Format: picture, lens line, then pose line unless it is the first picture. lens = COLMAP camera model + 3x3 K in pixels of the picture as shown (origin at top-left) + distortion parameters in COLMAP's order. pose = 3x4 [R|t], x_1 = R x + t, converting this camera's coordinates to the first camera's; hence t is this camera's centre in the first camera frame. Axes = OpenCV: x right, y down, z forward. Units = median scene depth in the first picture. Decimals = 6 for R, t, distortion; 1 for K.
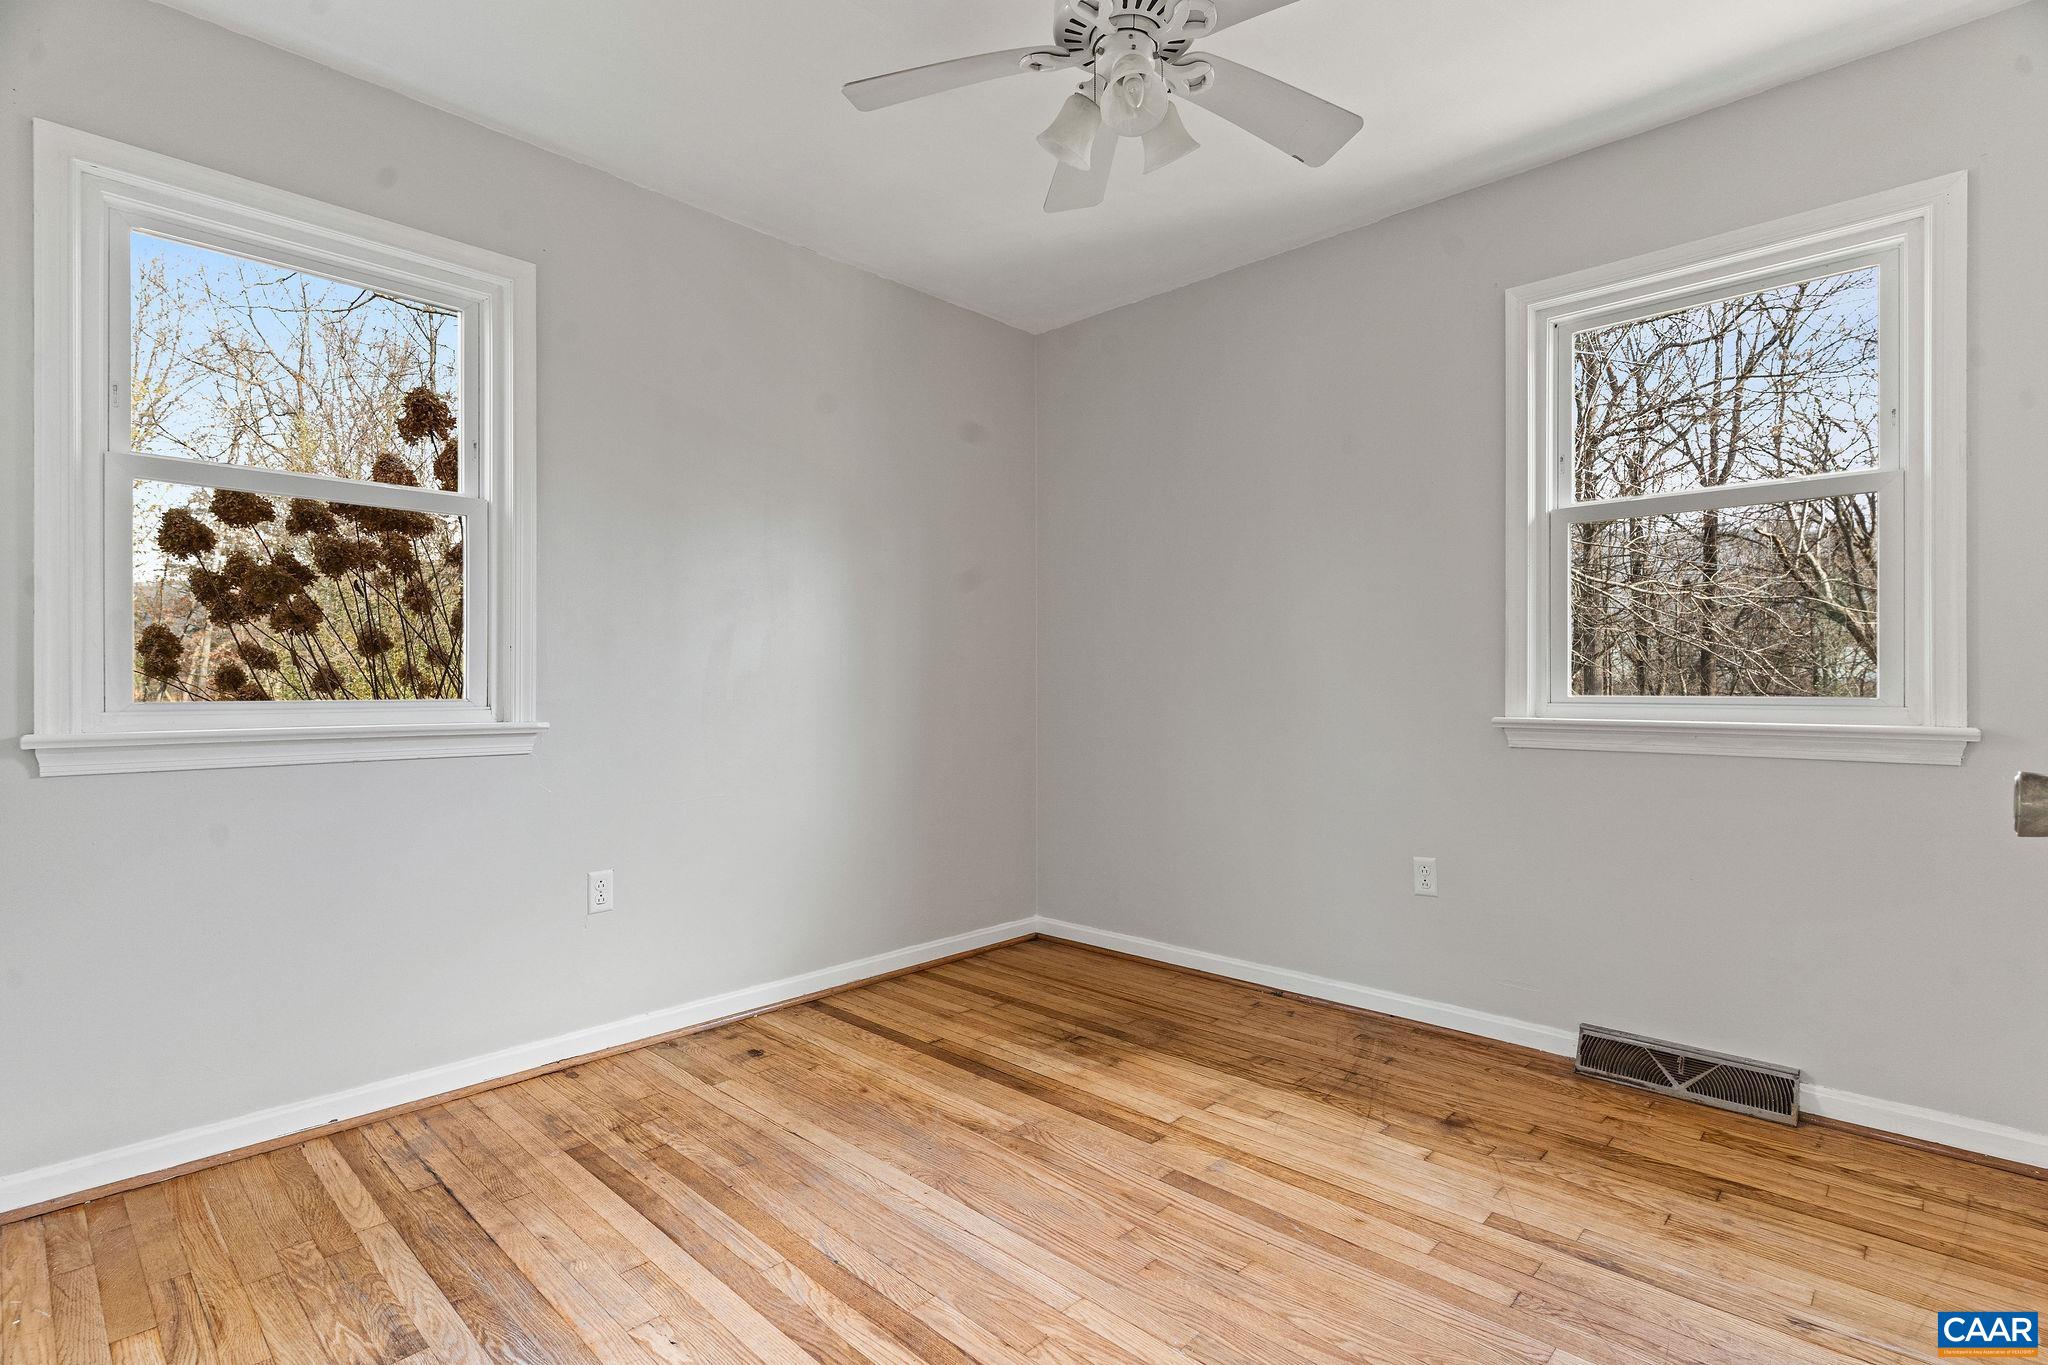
lens RADIAL K [[992.7, 0, 1010.6], [0, 992.7, 689.0], [0, 0, 1]] dist [-0.000056, -0.000478]
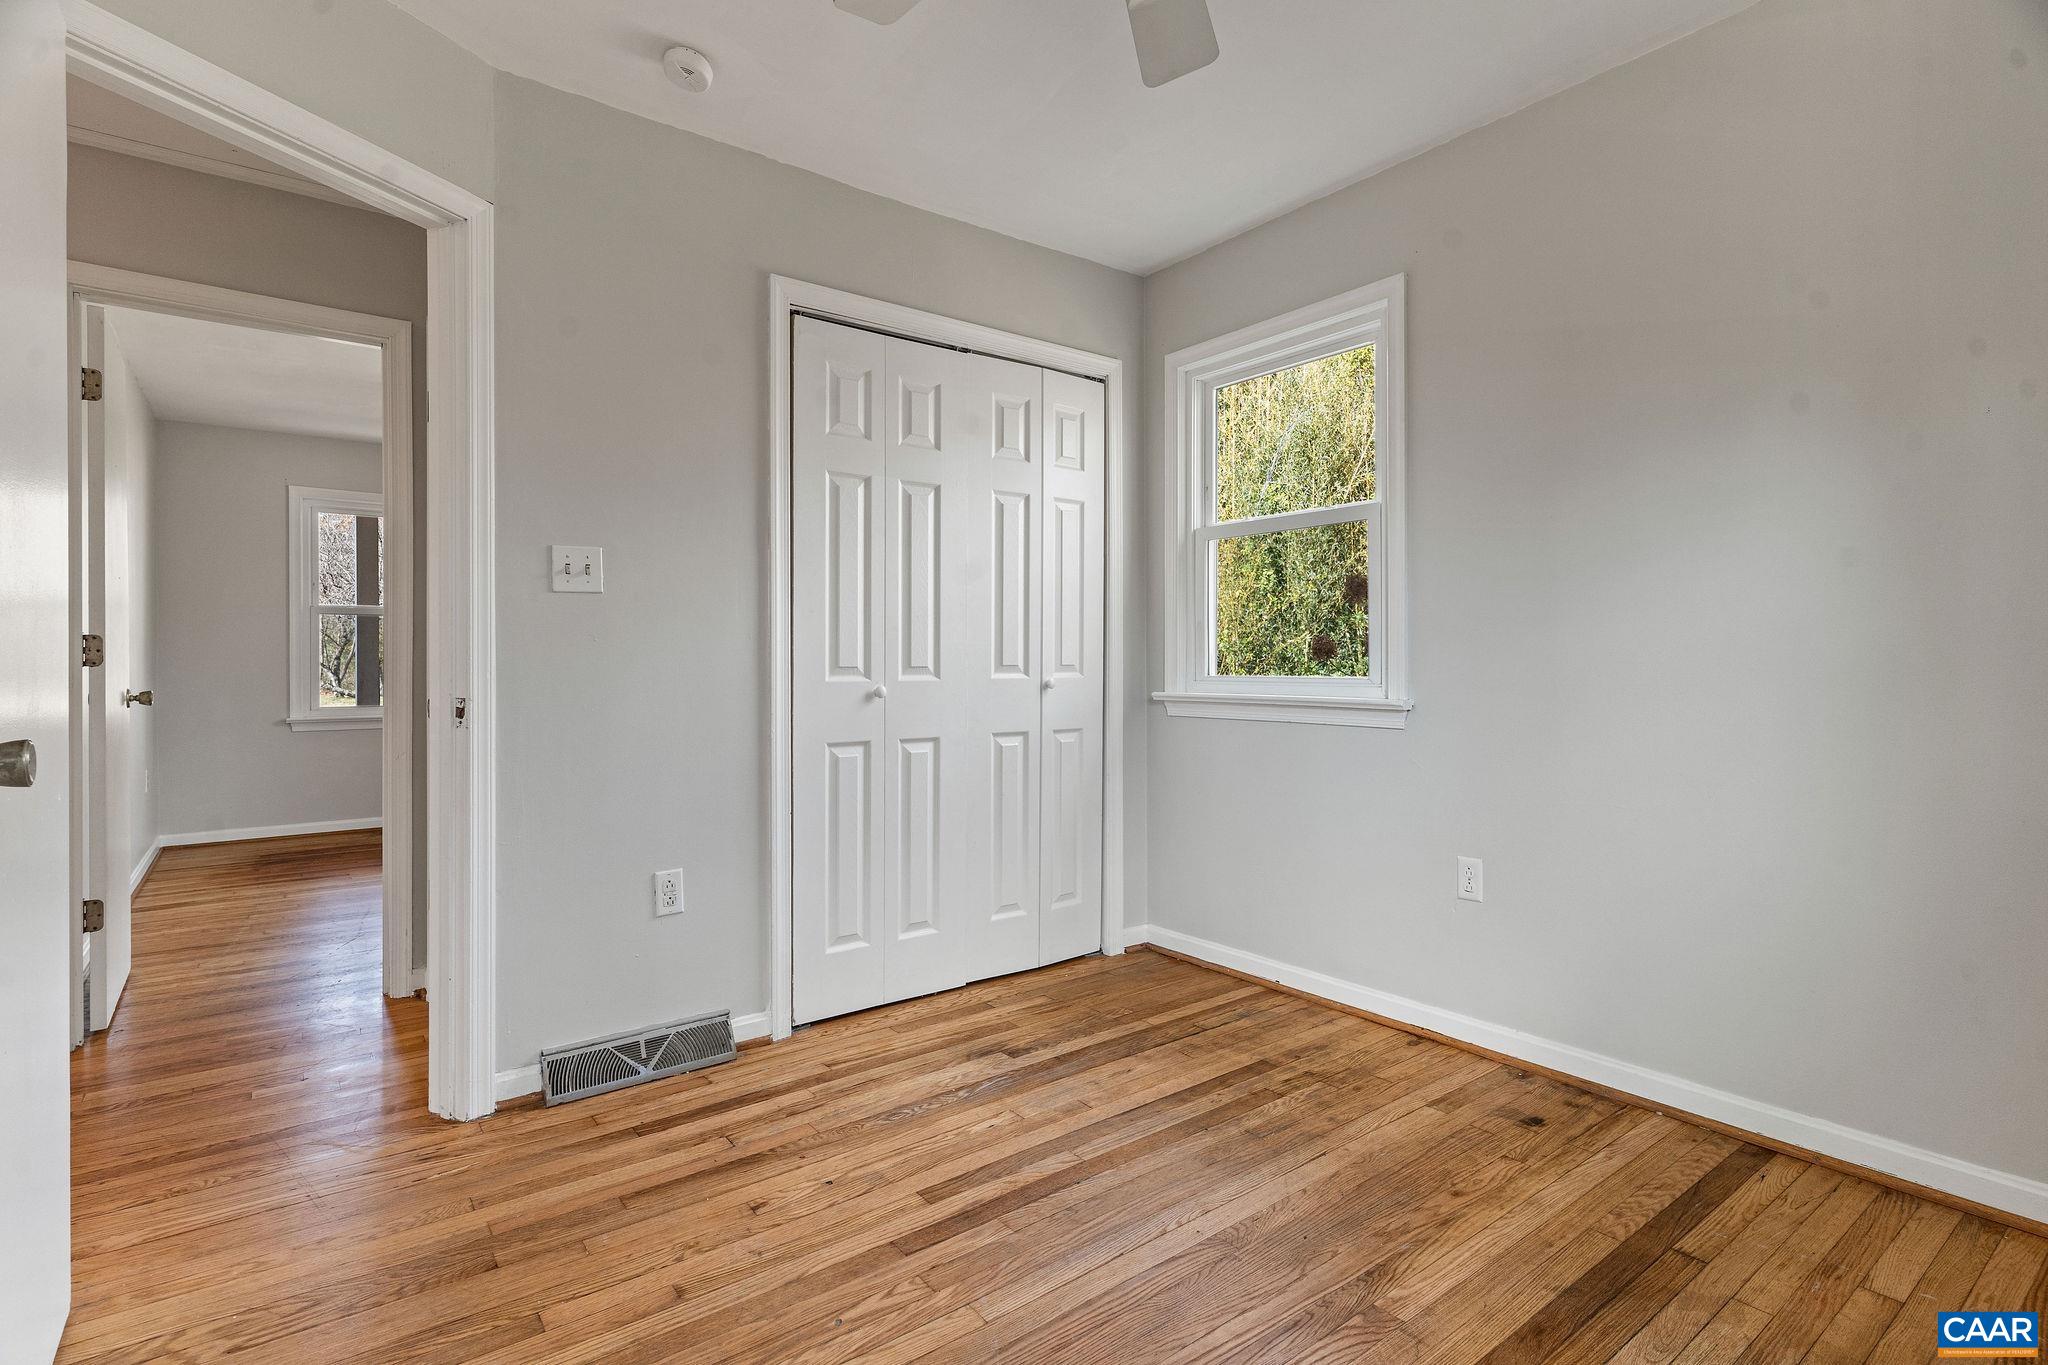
lens RADIAL K [[992.7, 0, 1028.4], [0, 992.7, 667.4], [0, 0, 1]] dist [-0.000056, -0.000478]
pose [[-0.147884, 0.010312, -0.988951, 0.722383], [-0.001123, 0.999943, 0.010595, -0.015173], [0.989004, 0.002677, -0.147864, 0.852228]]
